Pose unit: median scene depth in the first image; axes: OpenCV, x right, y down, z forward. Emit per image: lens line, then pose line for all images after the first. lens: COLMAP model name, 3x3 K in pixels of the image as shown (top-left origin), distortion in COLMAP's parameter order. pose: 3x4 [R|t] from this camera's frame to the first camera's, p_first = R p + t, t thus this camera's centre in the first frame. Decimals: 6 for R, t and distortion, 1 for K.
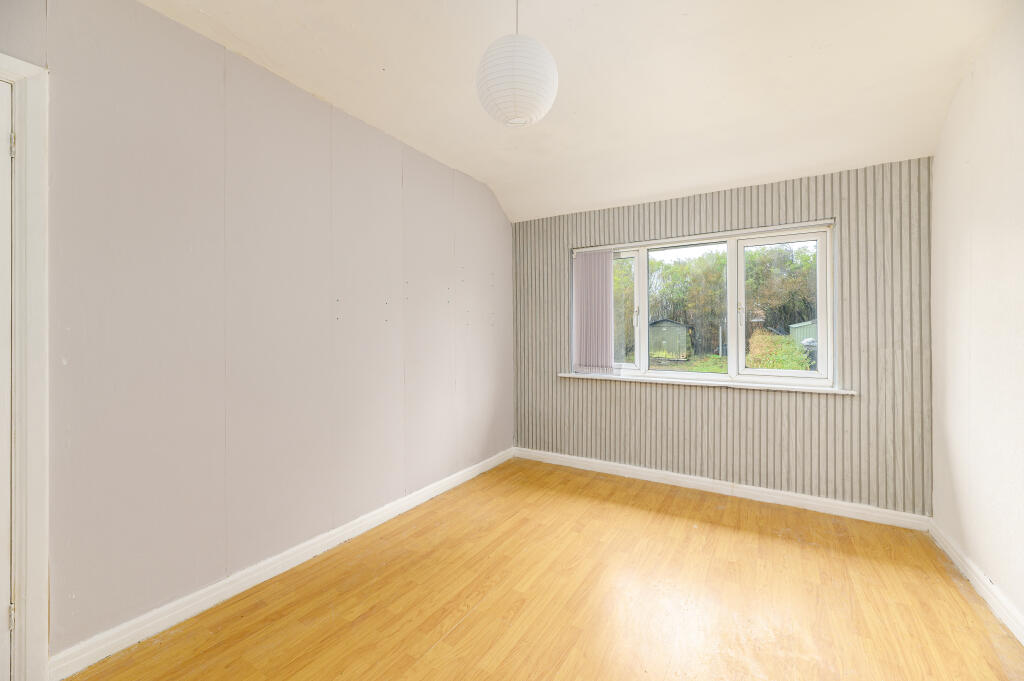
lens RADIAL K [[417.4, 0, 509.8], [0, 417.4, 329.9], [0, 0, 1]] dist [0.004595, -0.000237]
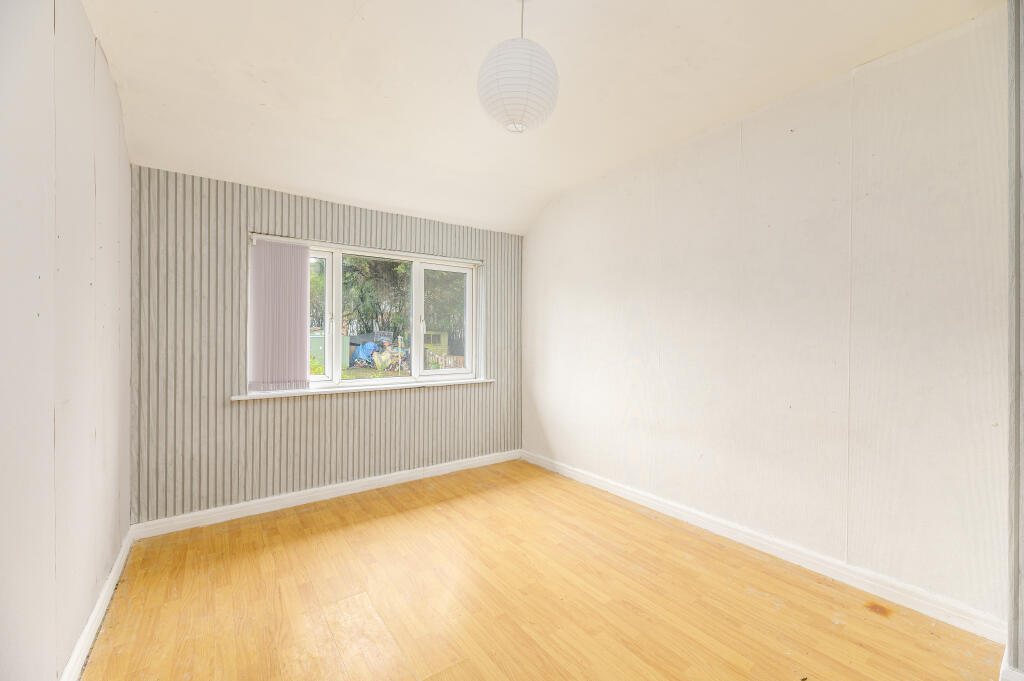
lens RADIAL K [[417.4, 0, 509.7], [0, 417.4, 341.8], [0, 0, 1]] dist [0.004595, -0.000237]
pose [[0.385929, -0.006348, 0.922507, -0.458267], [-0.001673, 0.999970, 0.007580, 0.001022], [-0.922527, -0.004469, 0.385907, 0.318268]]
